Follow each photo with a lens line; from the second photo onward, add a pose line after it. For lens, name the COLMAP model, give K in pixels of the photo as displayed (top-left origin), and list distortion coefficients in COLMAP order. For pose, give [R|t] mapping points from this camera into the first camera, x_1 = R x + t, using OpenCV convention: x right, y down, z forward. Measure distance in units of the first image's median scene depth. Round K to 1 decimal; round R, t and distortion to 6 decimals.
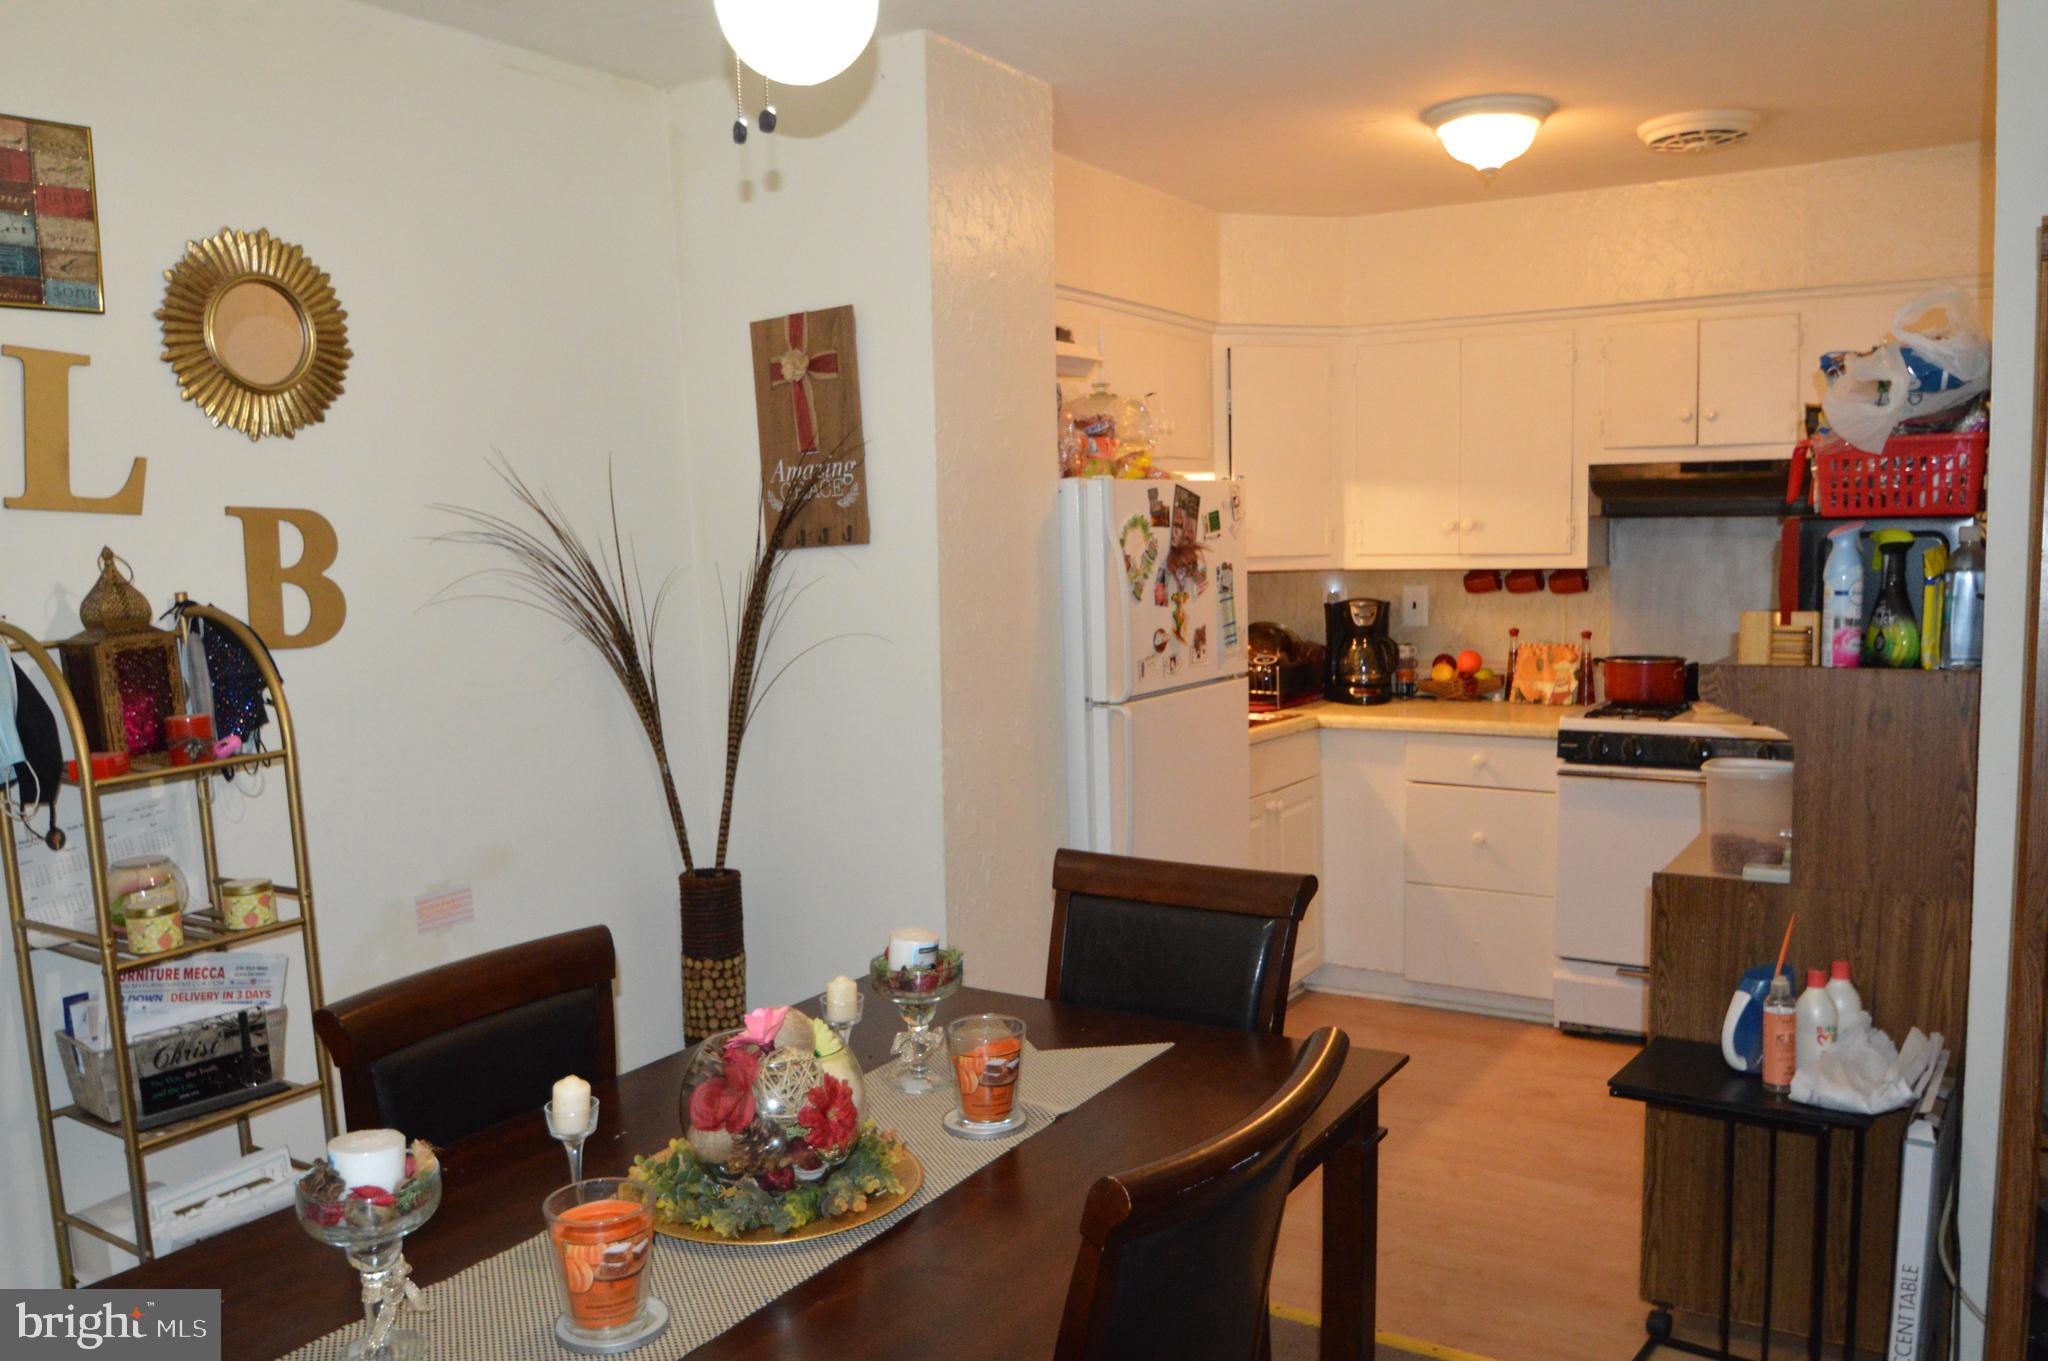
lens RADIAL K [[1632.7, 0, 1003.8], [0, 1632.7, 715.2], [0, 0, 1]] dist [-0.054651, 0.025252]
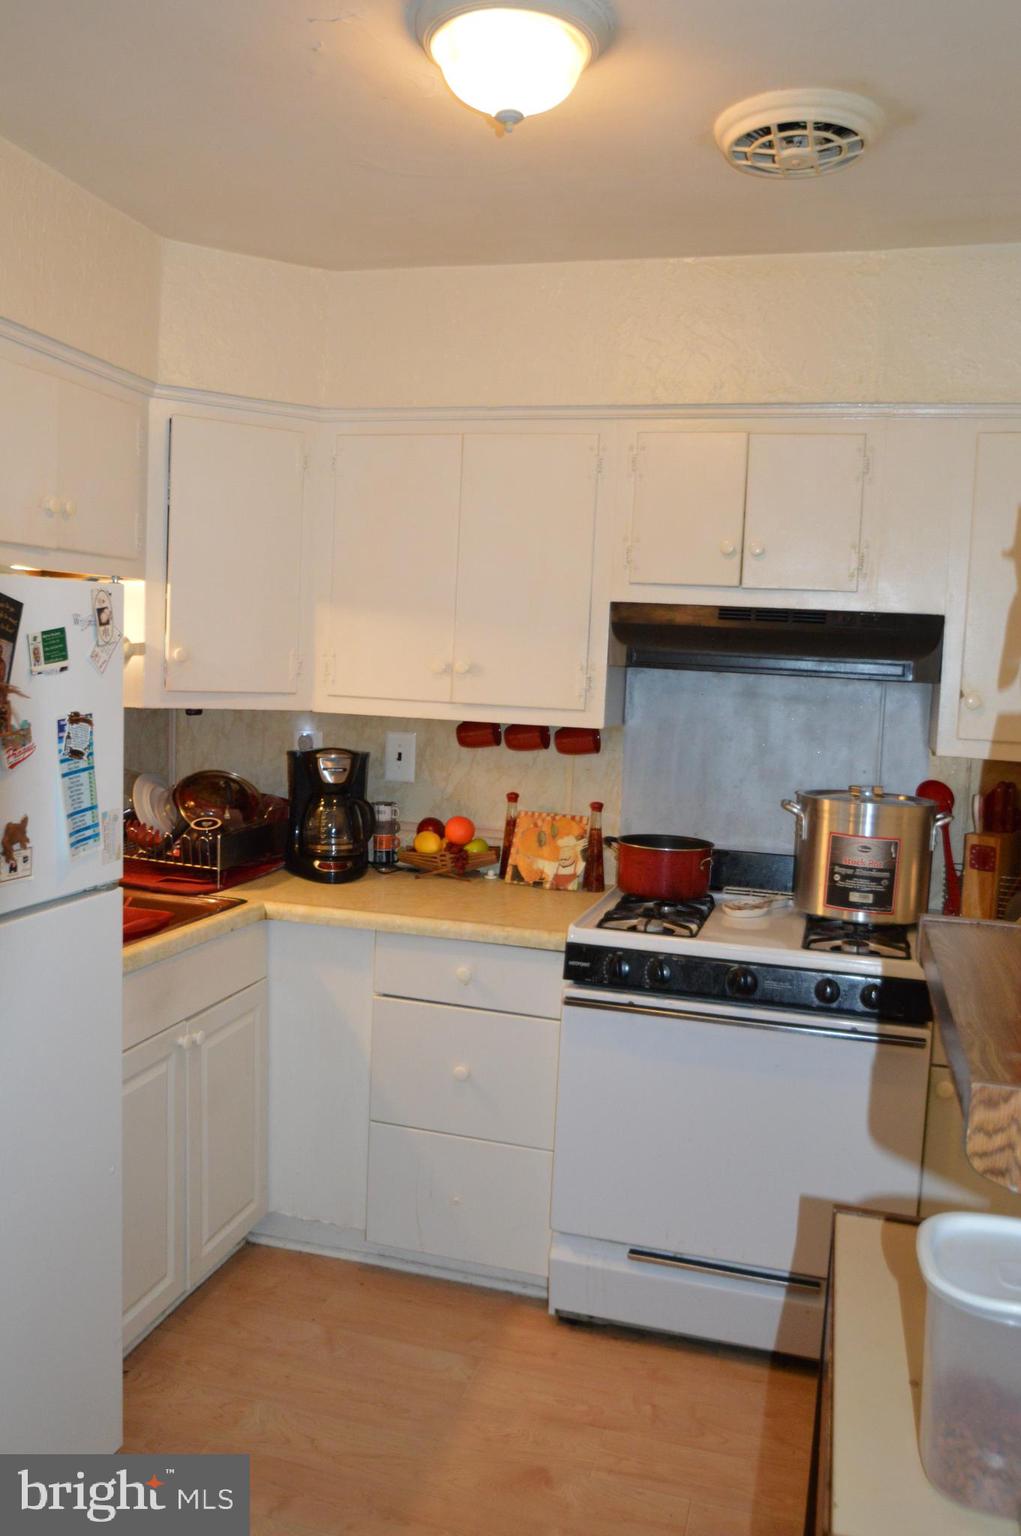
lens RADIAL K [[1224.5, 0, 505.4], [0, 1224.5, 770.6], [0, 0, 1]] dist [-0.054651, 0.025252]
pose [[0.952658, 0.035159, 0.302005, 0.122556], [-0.031697, 0.999364, -0.016359, -0.055609], [-0.302388, 0.006012, 0.953166, 0.409504]]
